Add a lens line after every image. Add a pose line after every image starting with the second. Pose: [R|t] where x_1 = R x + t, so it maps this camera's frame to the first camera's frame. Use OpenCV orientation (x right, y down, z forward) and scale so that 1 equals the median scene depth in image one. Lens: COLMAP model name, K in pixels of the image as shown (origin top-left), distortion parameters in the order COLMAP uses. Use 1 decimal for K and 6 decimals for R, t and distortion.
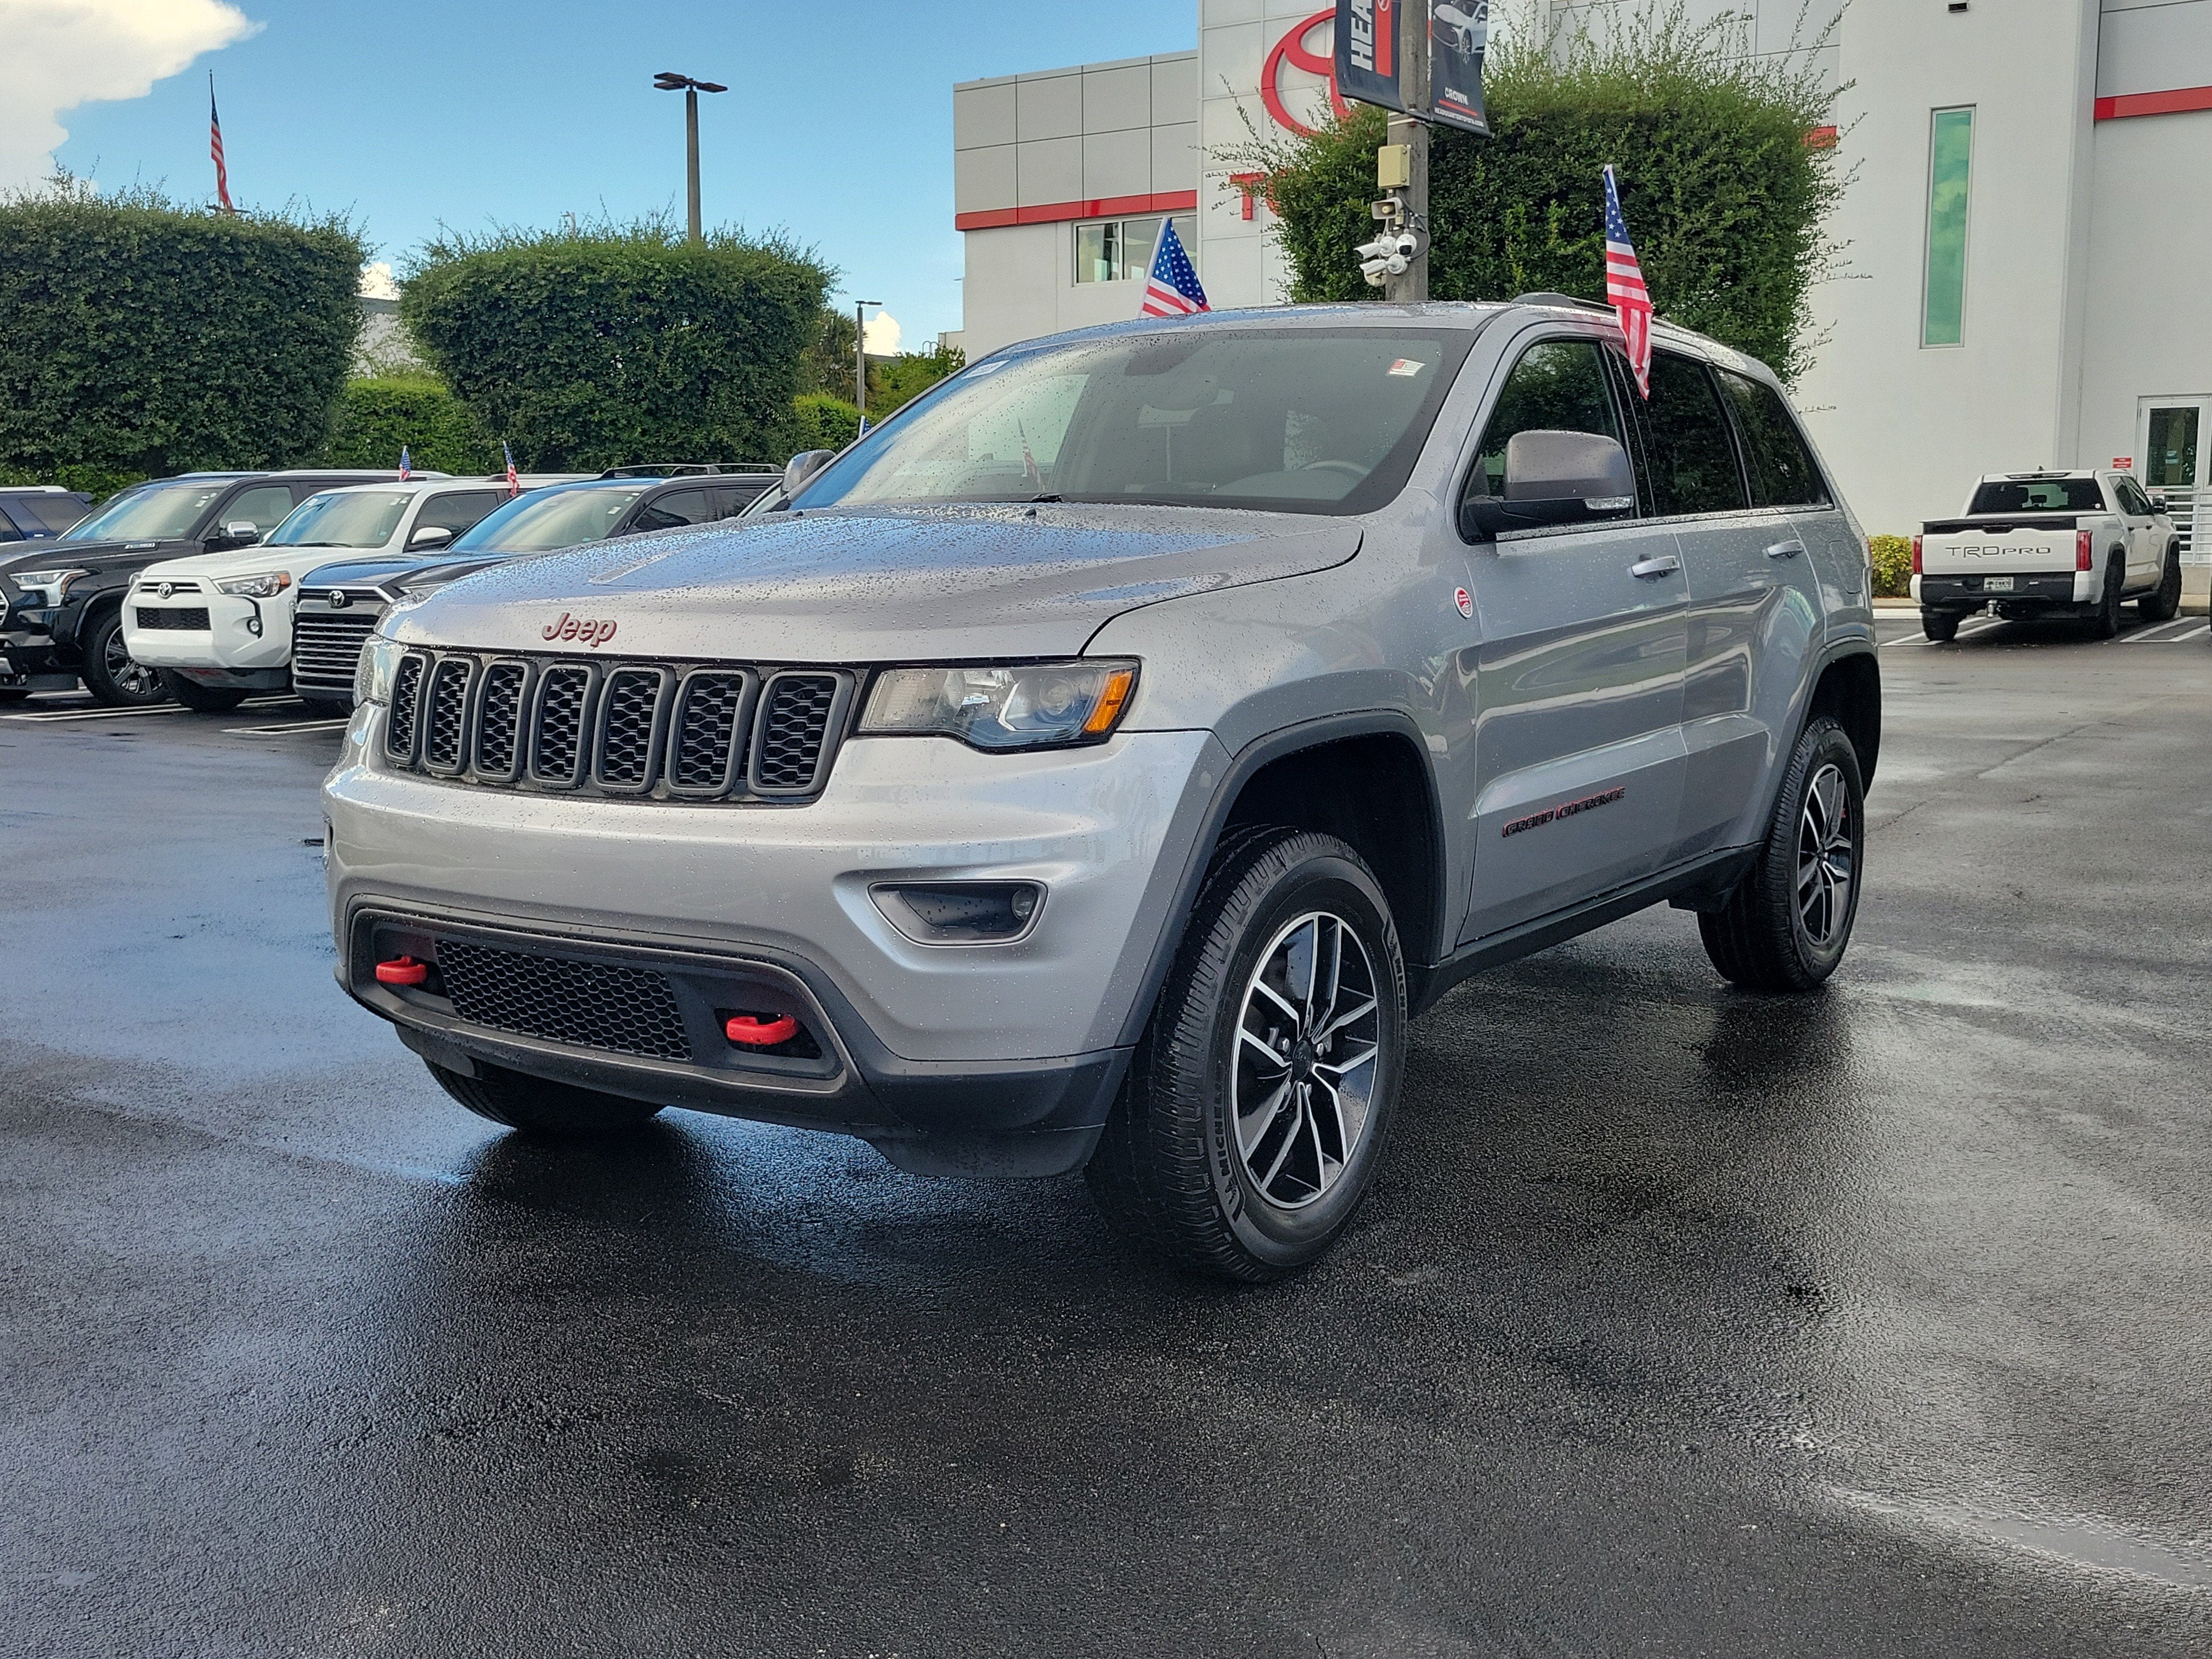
lens RADIAL K [[2259.3, 0, 1092.7], [0, 2259.3, 833.1], [0, 0, 1]] dist [0.034895, 0.000000]
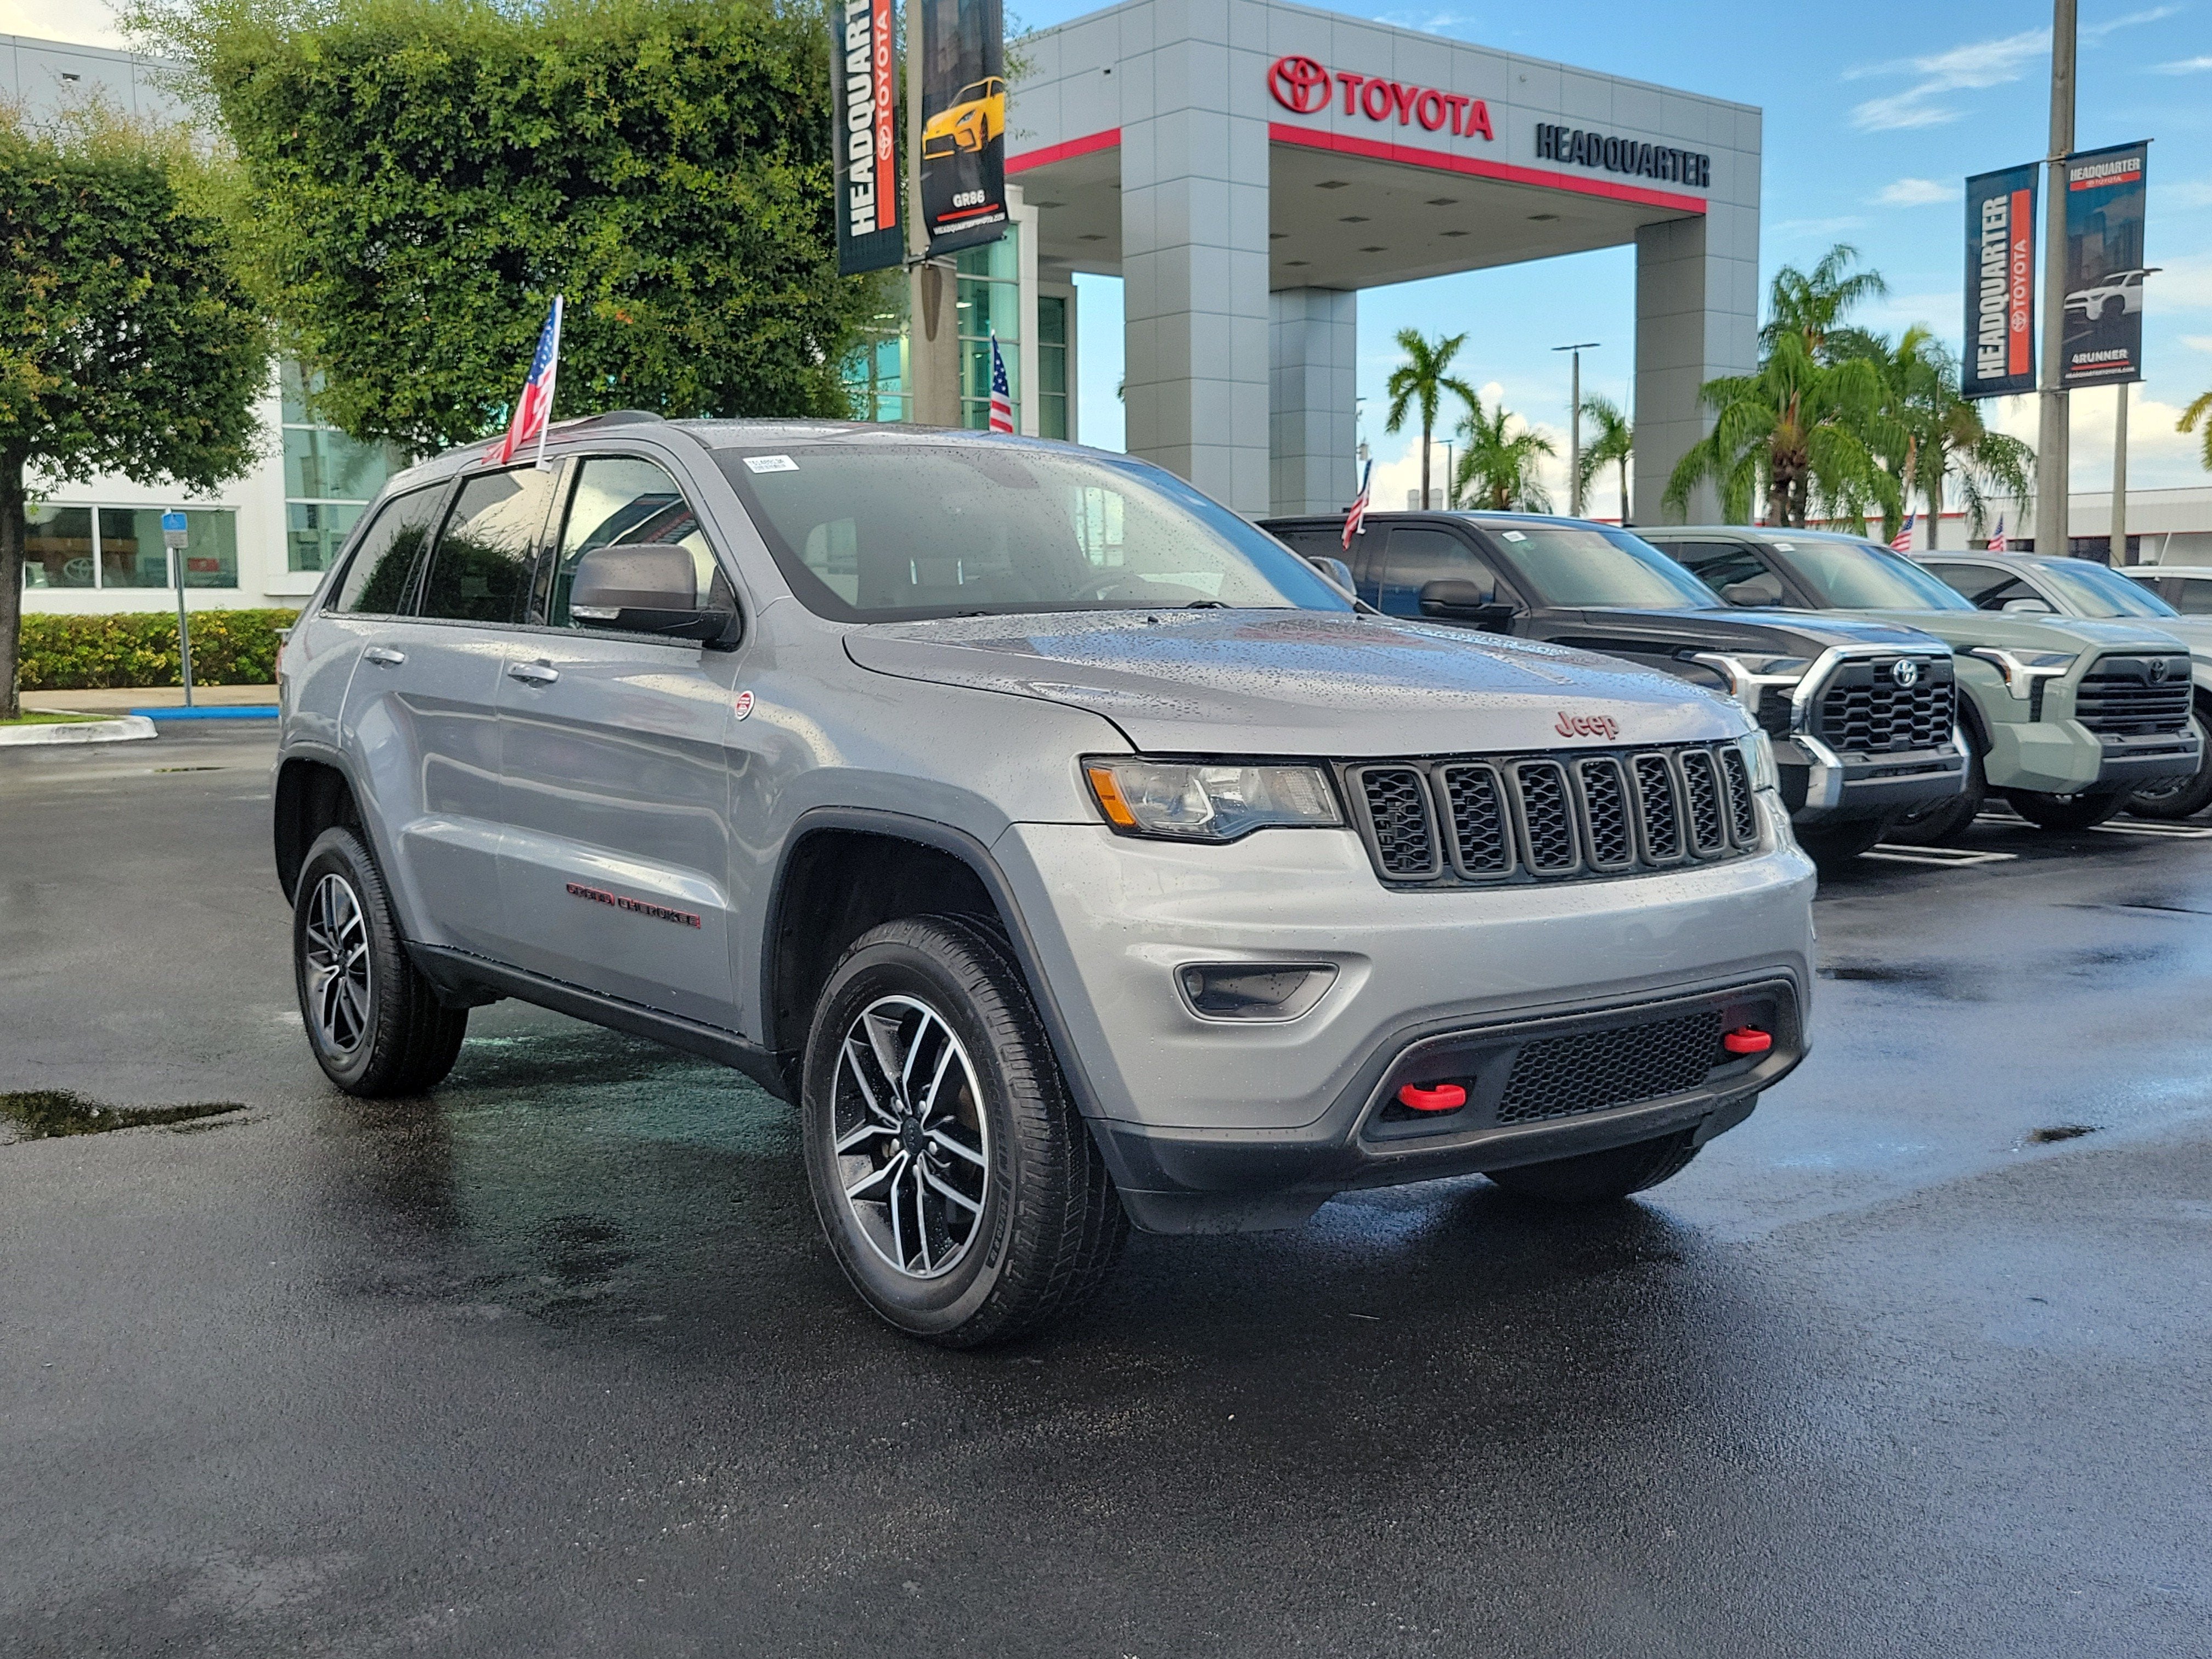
lens RADIAL K [[2259.3, 0, 1102.3], [0, 2259.3, 829.9], [0, 0, 1]] dist [0.034895, 0.000000]
pose [[0.321048, -0.086943, 0.943064, -0.769899], [0.131311, 0.990246, 0.046590, -0.070298], [-0.937916, 0.108877, 0.329333, 0.501664]]
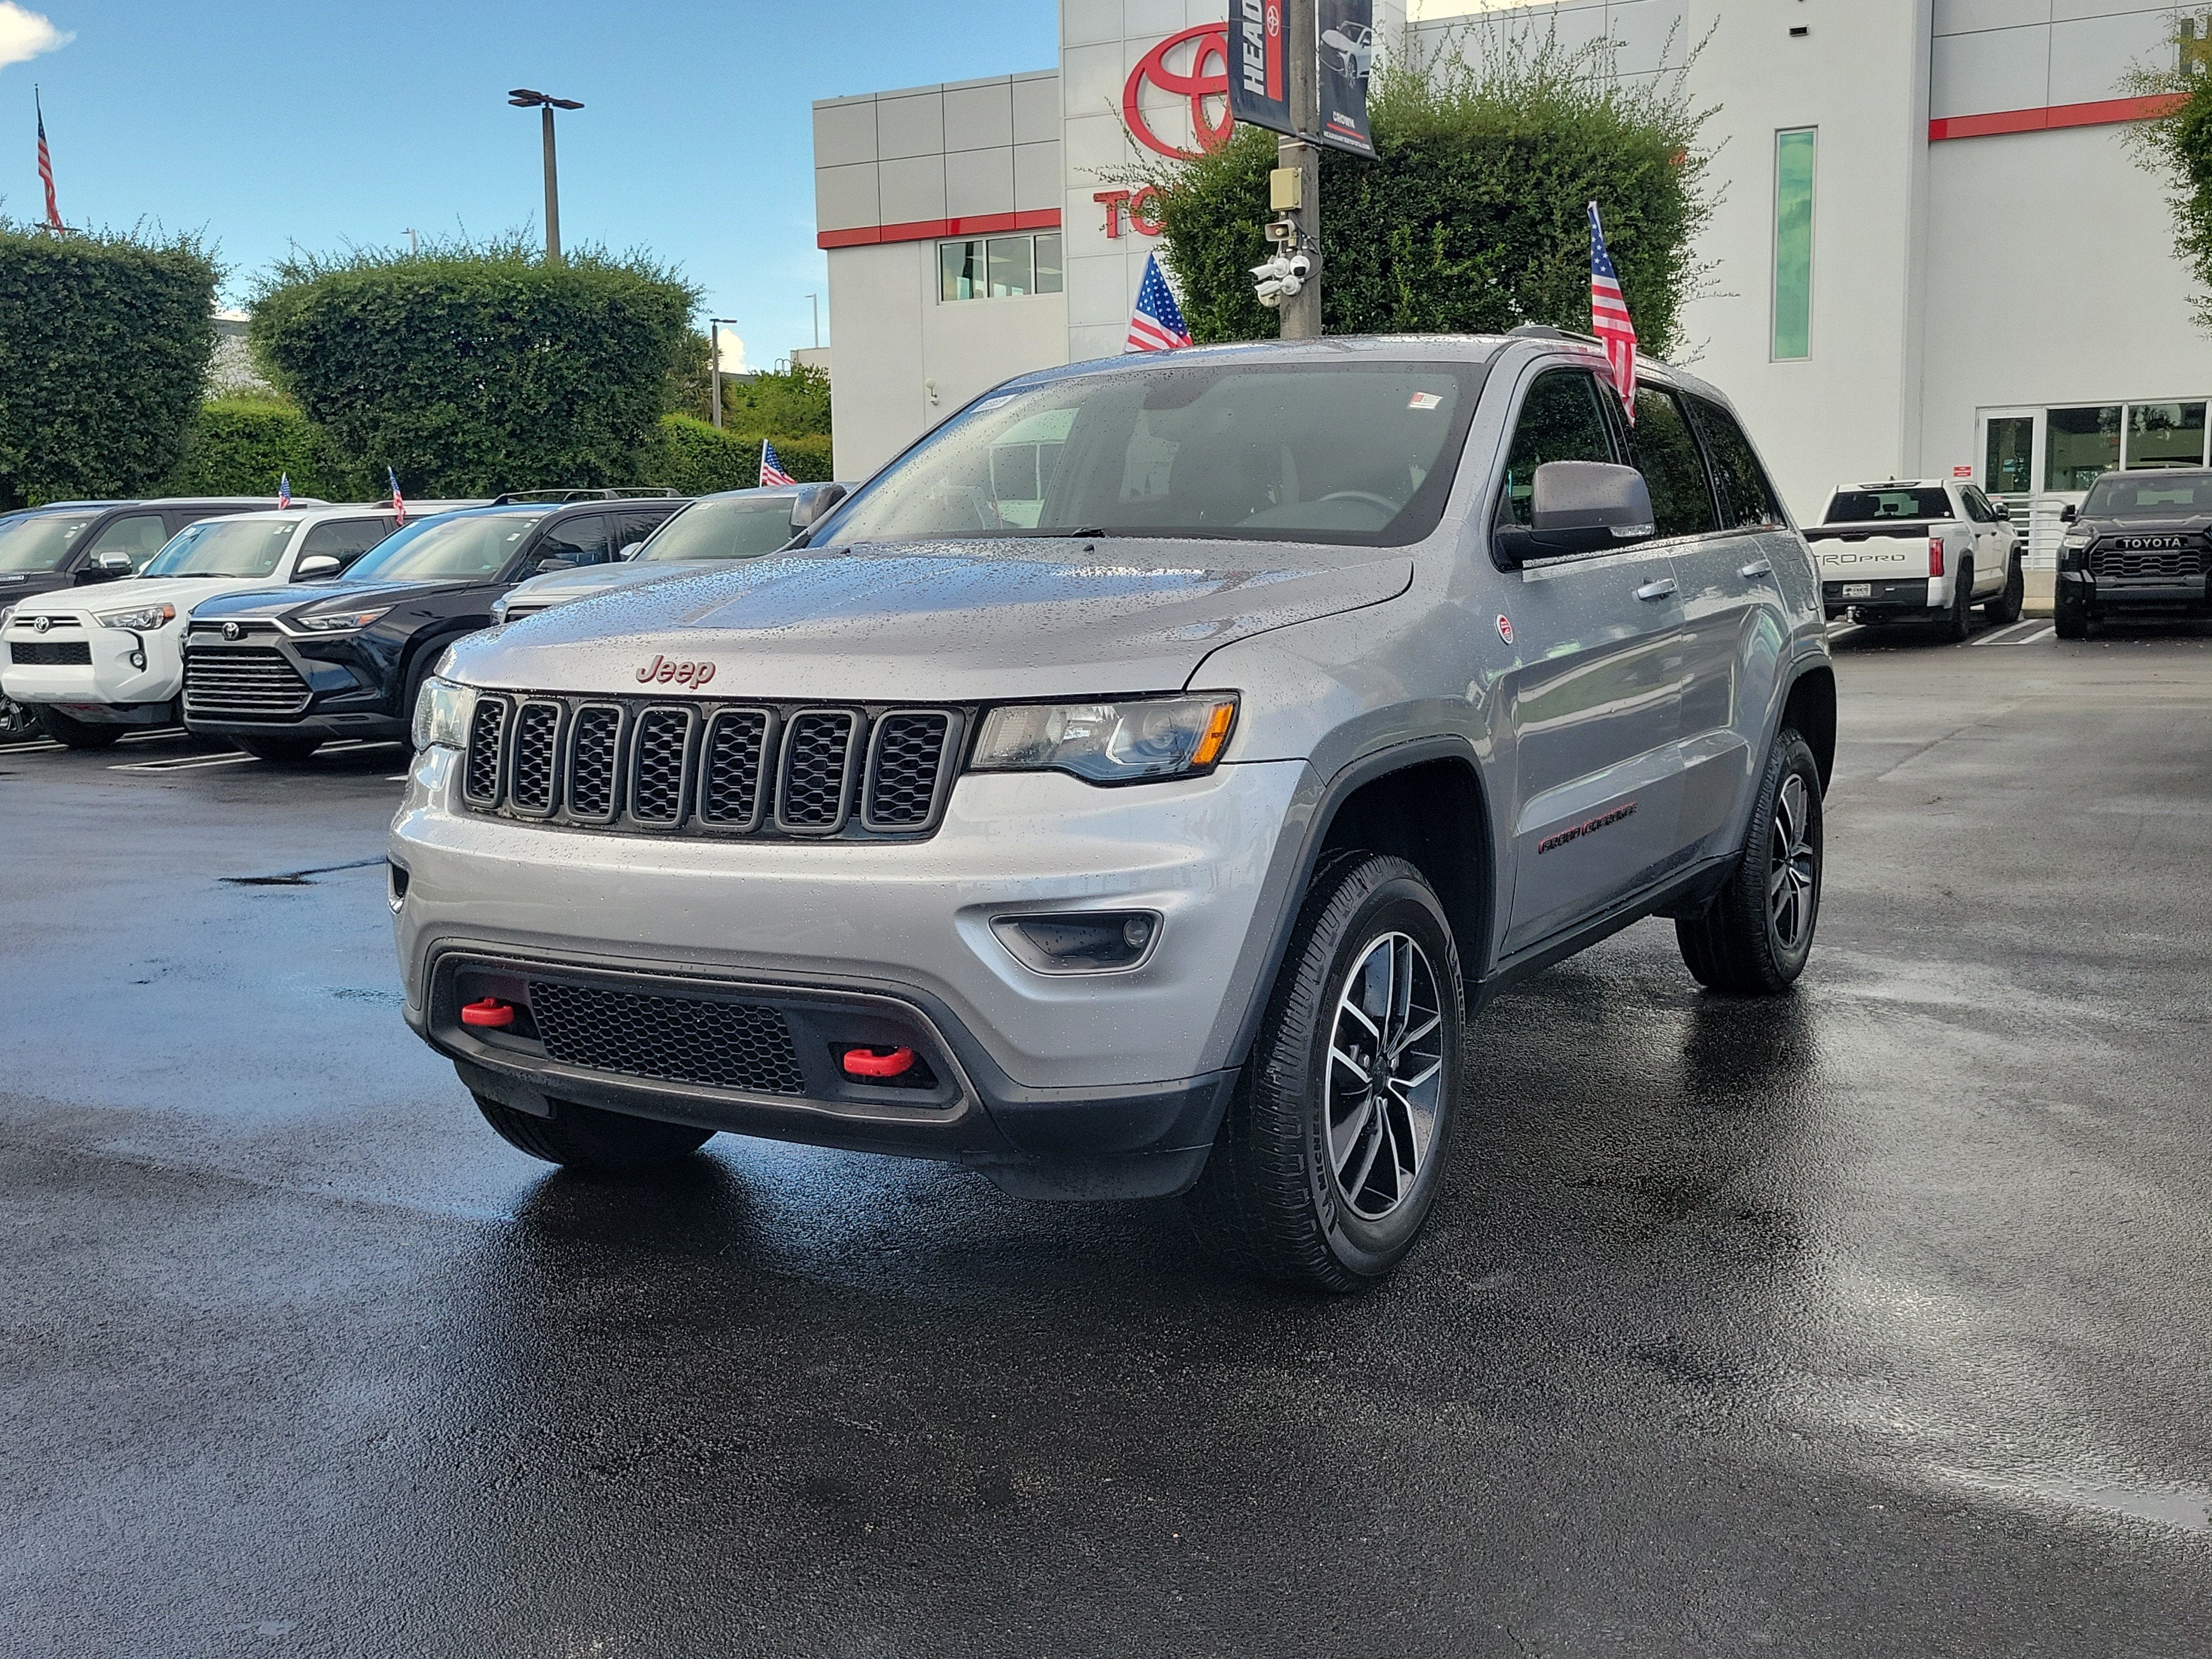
lens RADIAL K [[2259.3, 0, 1113.7], [0, 2259.3, 840.7], [0, 0, 1]] dist [0.034895, 0.000000]
pose [[0.997124, -0.022065, 0.072510, -0.061743], [0.022290, 0.999749, -0.002297, -0.004428], [-0.072441, 0.003906, 0.997365, -0.013622]]
